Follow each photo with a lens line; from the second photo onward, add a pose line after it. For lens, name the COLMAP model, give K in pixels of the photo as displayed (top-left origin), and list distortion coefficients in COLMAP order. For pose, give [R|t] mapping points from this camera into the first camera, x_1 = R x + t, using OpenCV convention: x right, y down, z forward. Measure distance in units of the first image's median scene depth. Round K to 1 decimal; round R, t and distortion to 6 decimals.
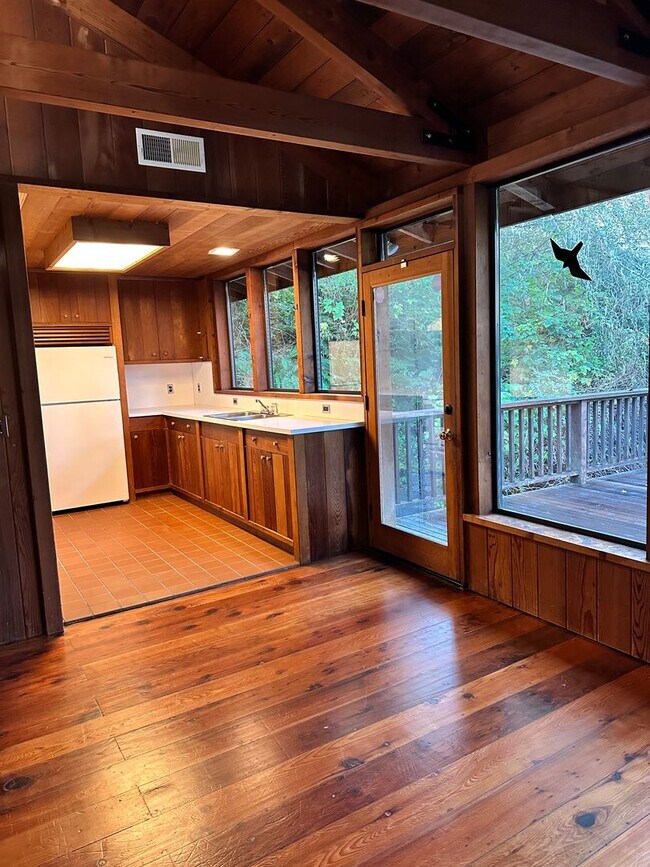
lens RADIAL K [[606.4, 0, 333.7], [0, 606.4, 434.4], [0, 0, 1]] dist [0.067360, -0.042351]
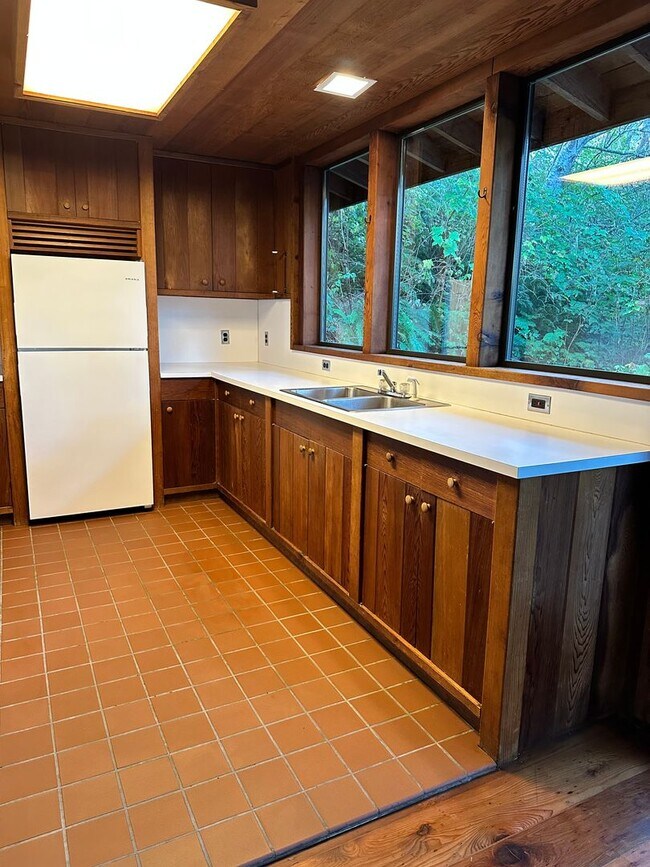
lens RADIAL K [[606.4, 0, 323.0], [0, 606.4, 430.6], [0, 0, 1]] dist [0.067360, -0.042351]
pose [[0.993086, 0.082584, -0.083427, -0.113342], [-0.076459, 0.994313, 0.074131, -0.035099], [0.089075, -0.067240, 0.993753, 0.394369]]
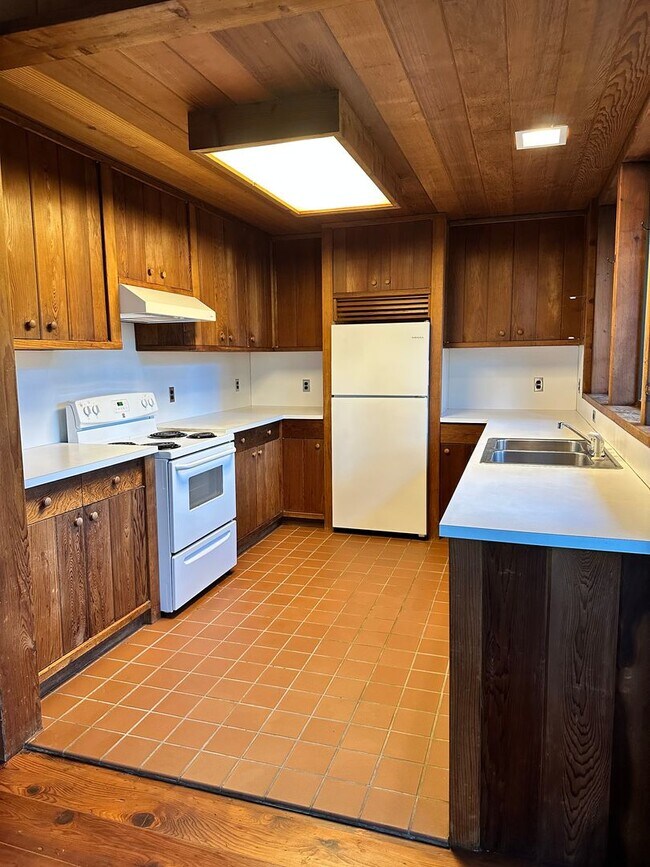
lens RADIAL K [[606.4, 0, 325.4], [0, 606.4, 433.6], [0, 0, 1]] dist [0.067360, -0.042351]
pose [[0.639061, 0.134976, -0.757221, 0.120773], [-0.107960, 0.990477, 0.085440, -0.063256], [0.761542, 0.027148, 0.647547, 0.458390]]
